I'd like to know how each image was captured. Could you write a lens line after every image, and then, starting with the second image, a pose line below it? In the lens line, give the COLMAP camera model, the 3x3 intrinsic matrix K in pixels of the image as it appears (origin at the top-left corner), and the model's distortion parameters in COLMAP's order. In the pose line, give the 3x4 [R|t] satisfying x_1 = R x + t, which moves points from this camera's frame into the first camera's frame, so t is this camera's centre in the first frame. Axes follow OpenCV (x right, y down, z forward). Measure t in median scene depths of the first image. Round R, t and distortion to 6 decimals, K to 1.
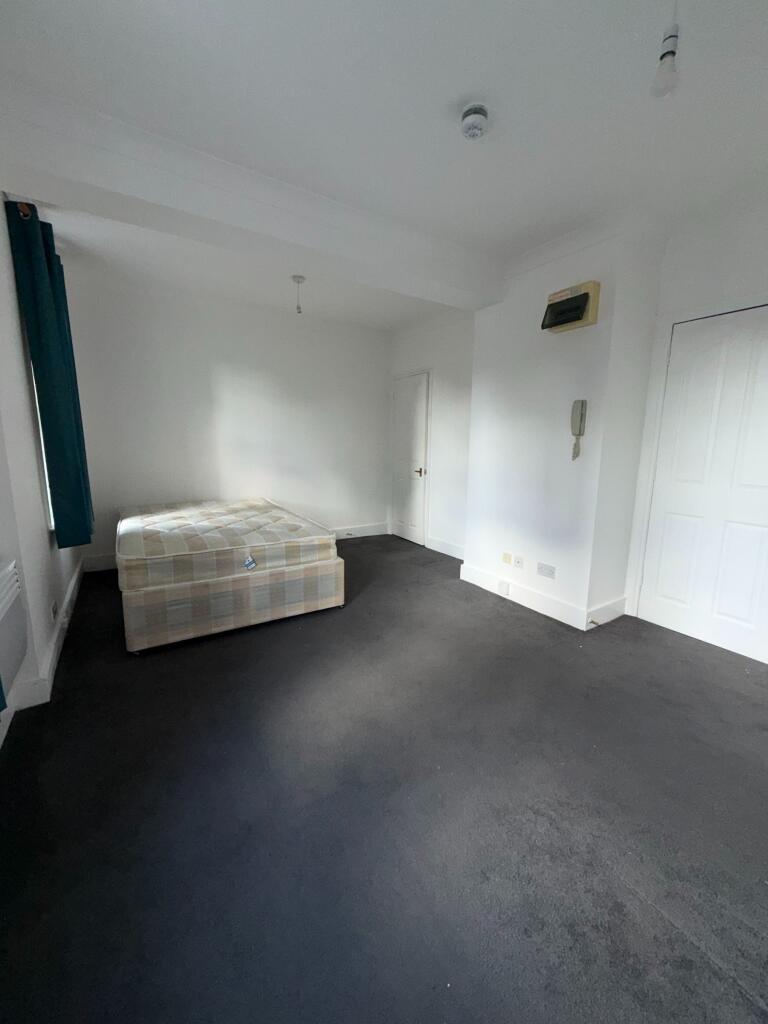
lens RADIAL K [[411.3, 0, 387.1], [0, 411.3, 508.1], [0, 0, 1]] dist [-0.000742, -0.000360]
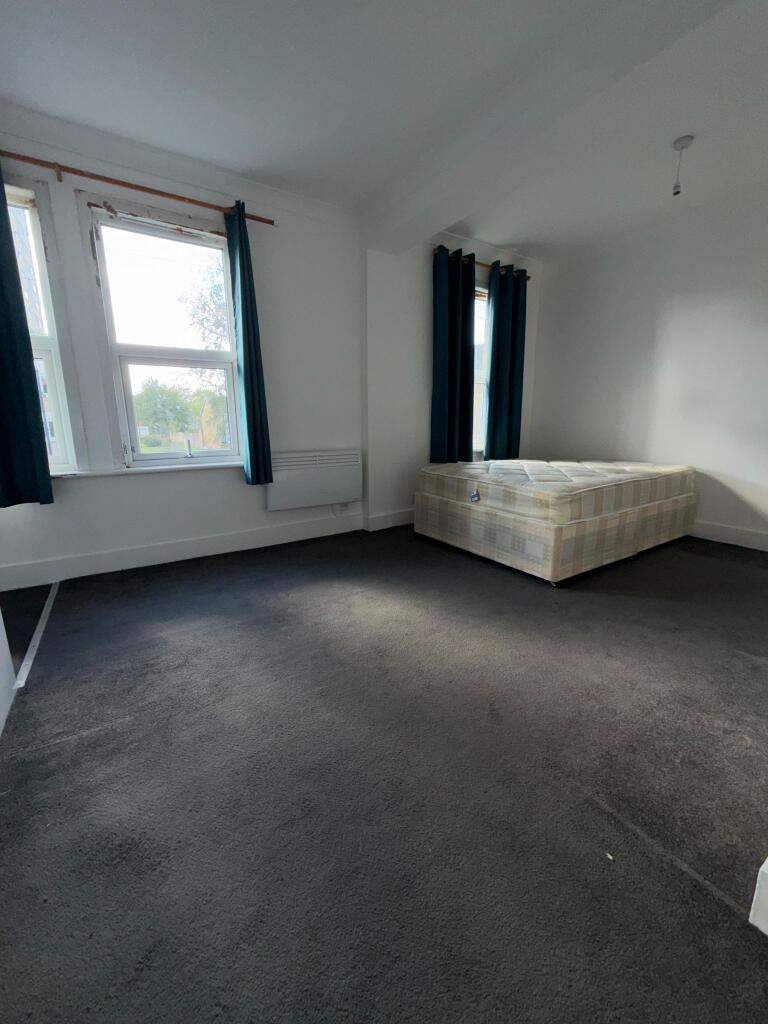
lens RADIAL K [[397.9, 0, 384.0], [0, 397.9, 494.6], [0, 0, 1]] dist [0.001250, 0.000136]
pose [[0.018455, 0.171051, -0.985089, 0.683152], [-0.154104, 0.973970, 0.166234, -0.008421], [0.987882, 0.148739, 0.044335, 0.690831]]
